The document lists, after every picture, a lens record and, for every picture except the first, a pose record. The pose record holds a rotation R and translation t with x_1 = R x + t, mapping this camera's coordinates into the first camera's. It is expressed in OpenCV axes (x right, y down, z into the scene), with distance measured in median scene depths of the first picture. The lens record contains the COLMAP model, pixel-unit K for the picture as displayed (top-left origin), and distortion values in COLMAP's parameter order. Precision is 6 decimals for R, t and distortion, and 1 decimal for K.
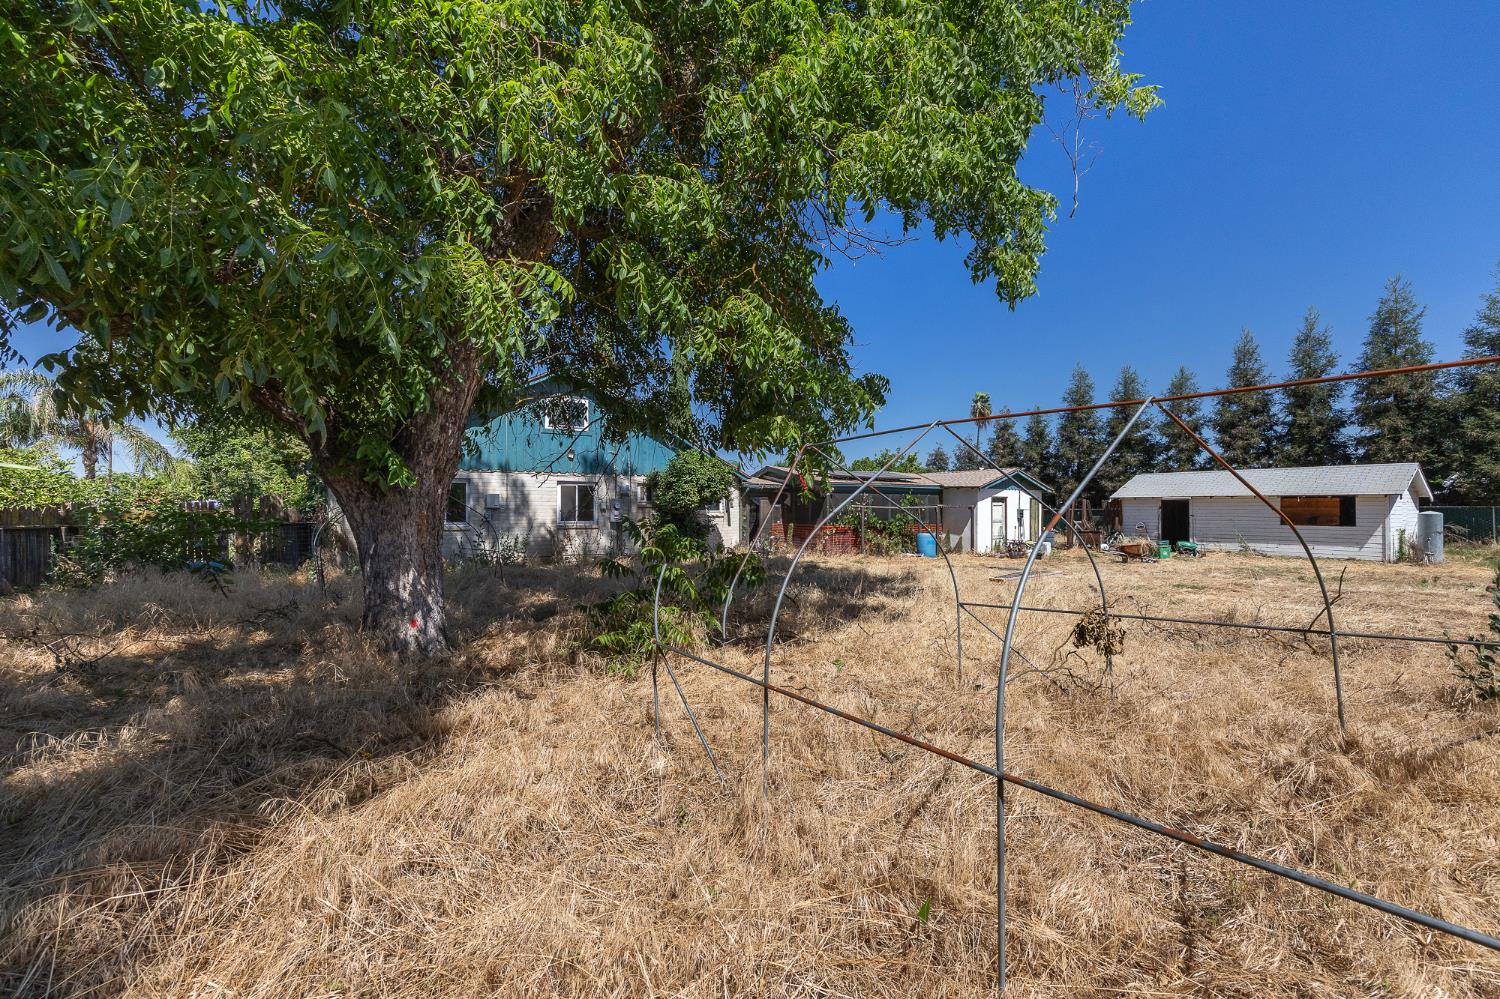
lens RADIAL K [[608.1, 0, 751.0], [0, 608.1, 503.7], [0, 0, 1]] dist [0.001627, 0.000135]
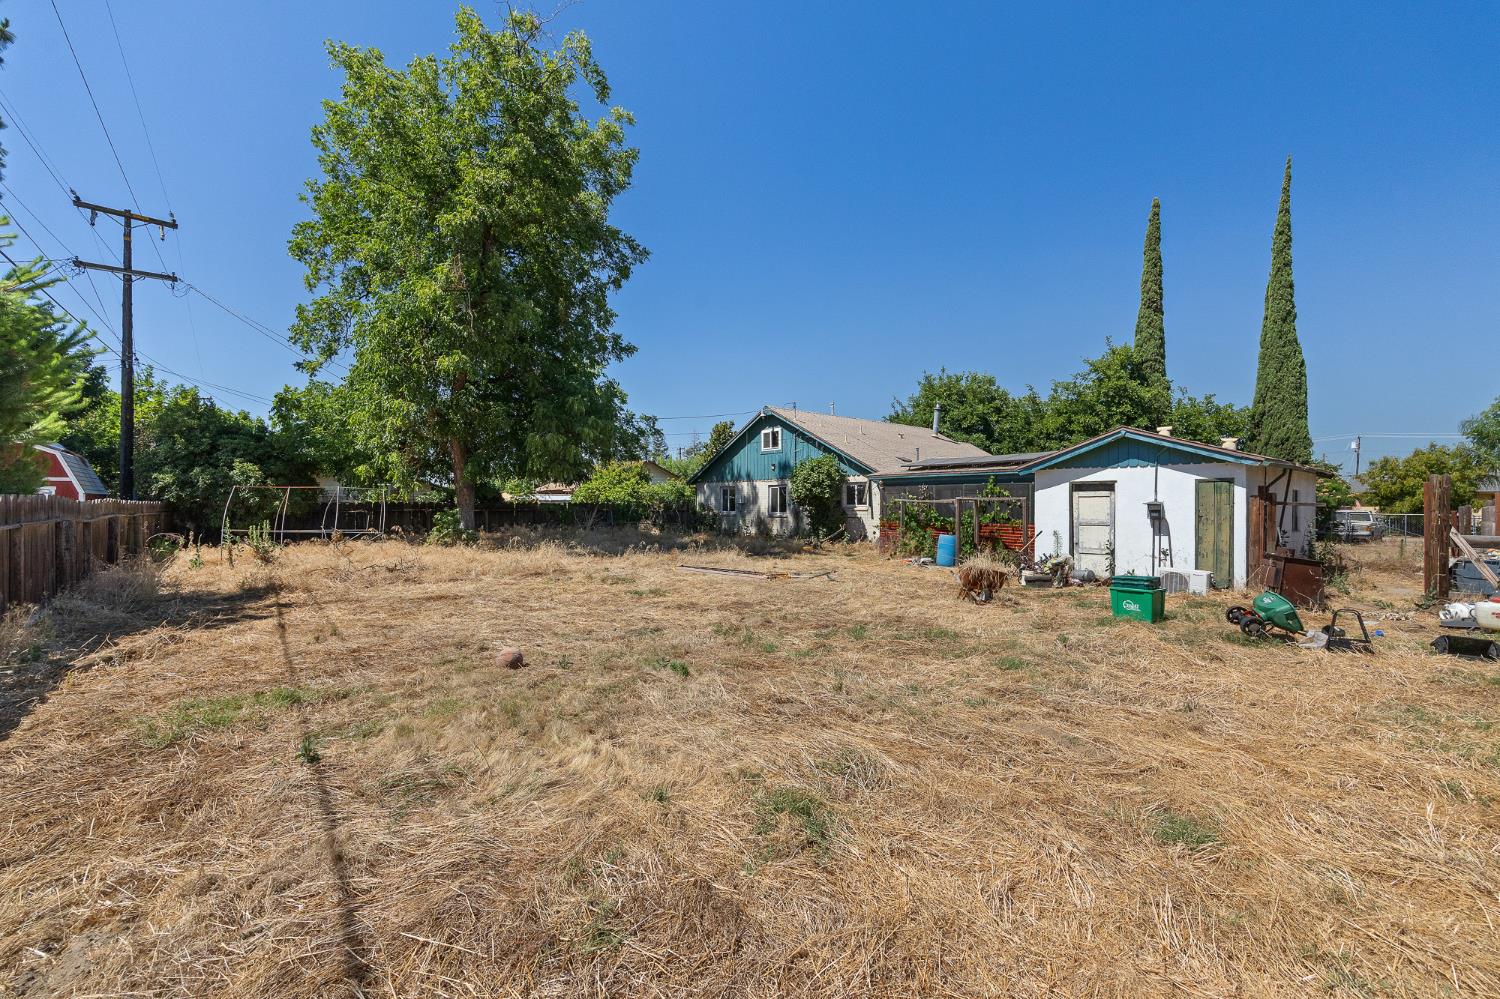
lens RADIAL K [[608.1, 0, 751.1], [0, 608.1, 501.1], [0, 0, 1]] dist [0.001627, 0.000135]
pose [[-0.002045, 0.000726, -0.999998, 1.167557], [0.005360, 0.999985, 0.000715, 0.003851], [0.999984, -0.005358, -0.002049, 0.928370]]
